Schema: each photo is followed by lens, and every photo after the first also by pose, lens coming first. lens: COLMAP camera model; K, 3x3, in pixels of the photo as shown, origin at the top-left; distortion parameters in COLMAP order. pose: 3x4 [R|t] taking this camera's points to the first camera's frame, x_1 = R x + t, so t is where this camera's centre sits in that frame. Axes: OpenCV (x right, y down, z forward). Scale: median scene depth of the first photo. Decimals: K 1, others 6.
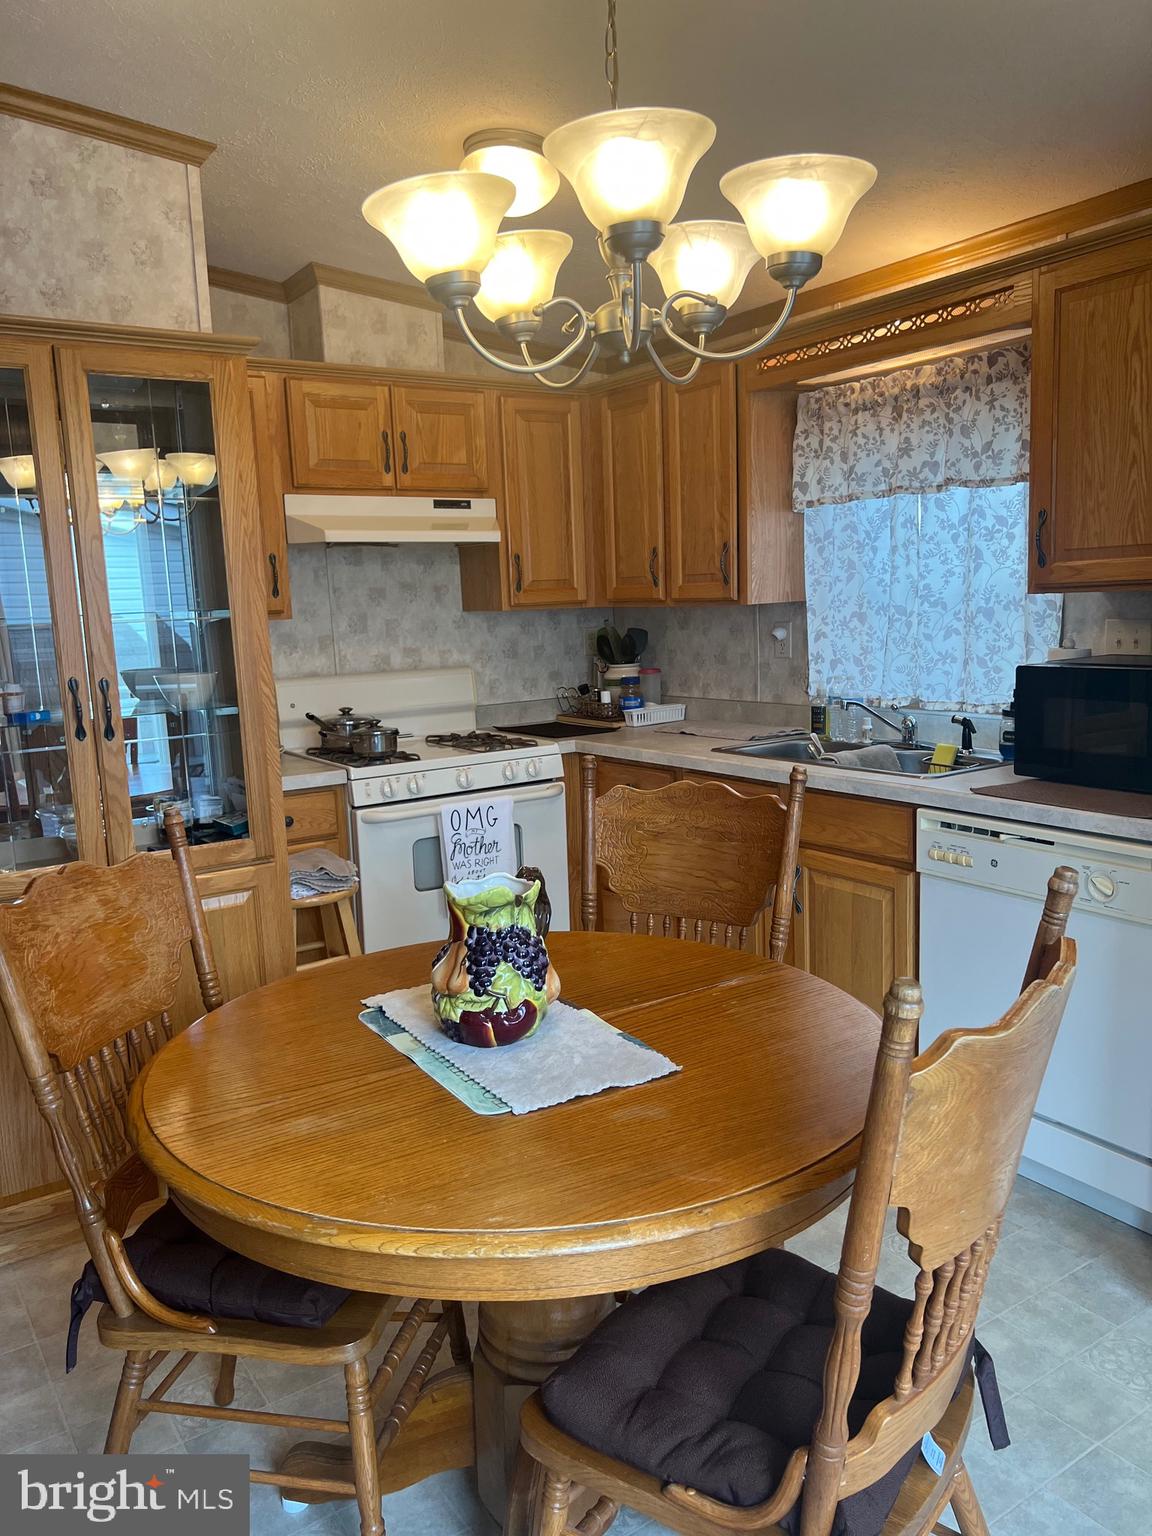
lens RADIAL K [[1171.0, 0, 570.0], [0, 1171.0, 772.4], [0, 0, 1]] dist [0.047342, -0.045529]
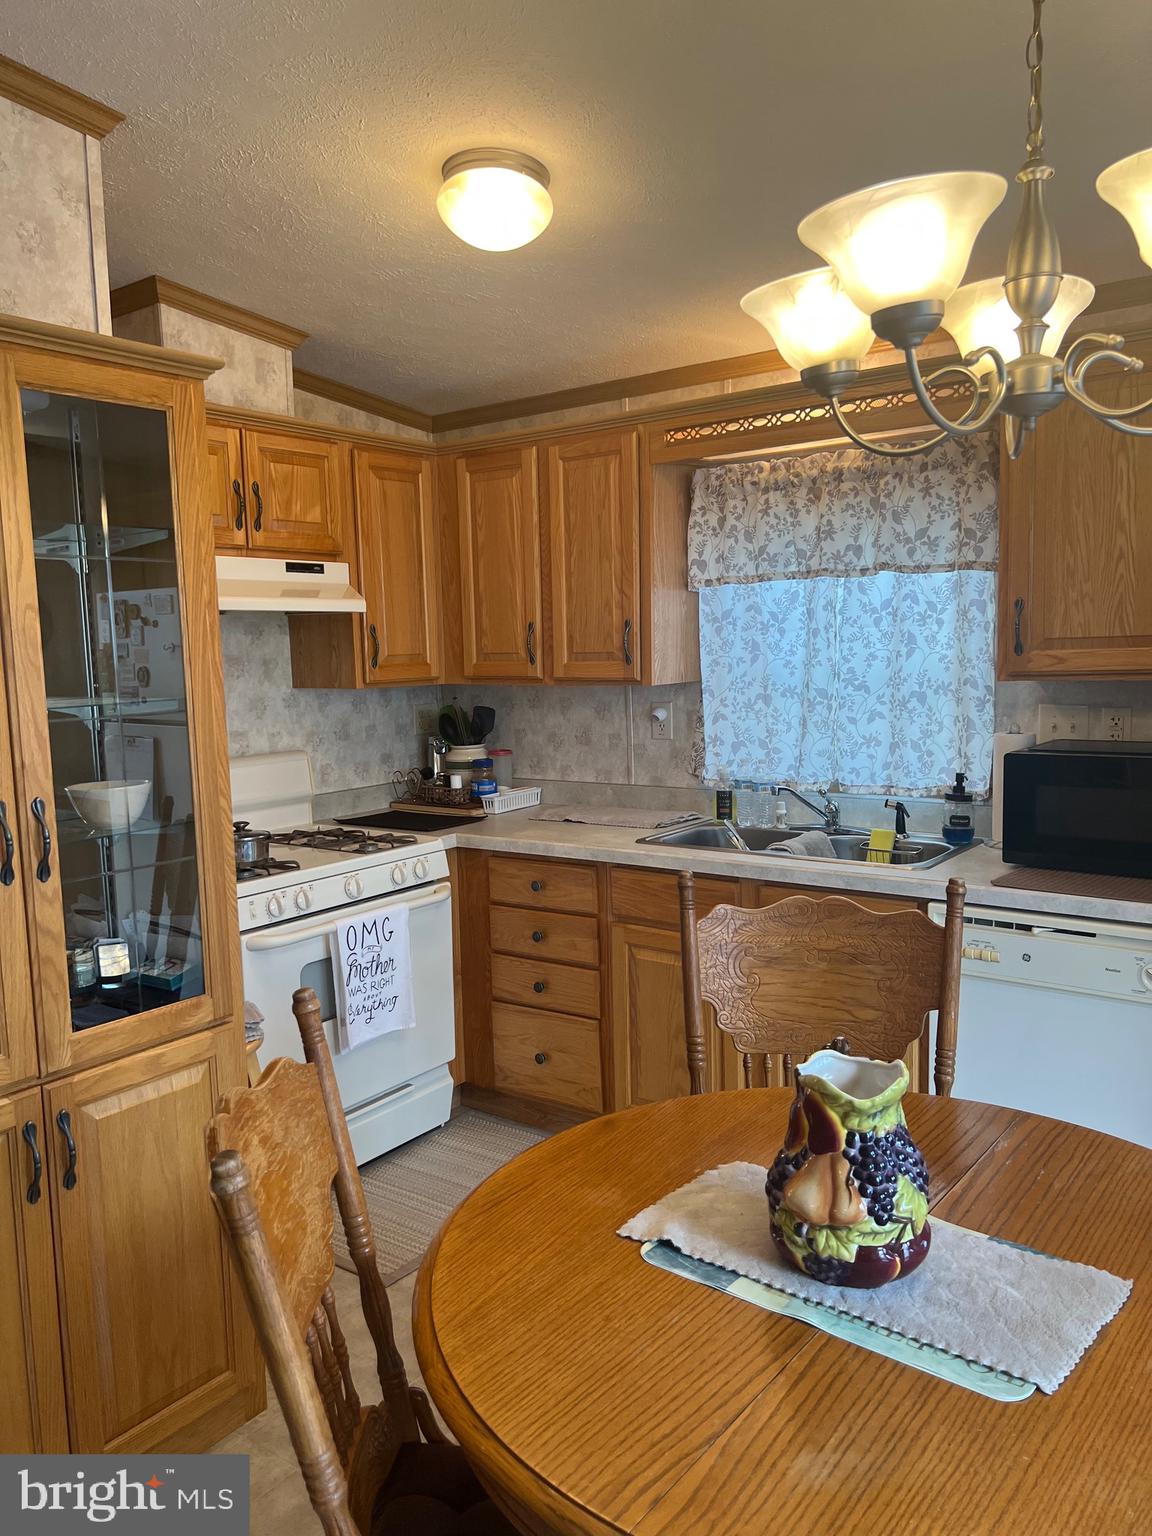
lens RADIAL K [[1171.0, 0, 576.3], [0, 1171.0, 772.9], [0, 0, 1]] dist [0.047342, -0.045529]
pose [[0.943895, -0.024036, 0.329370, -0.238667], [0.040783, 0.998197, -0.044031, -0.036882], [-0.327718, 0.054993, 0.943174, 0.147900]]
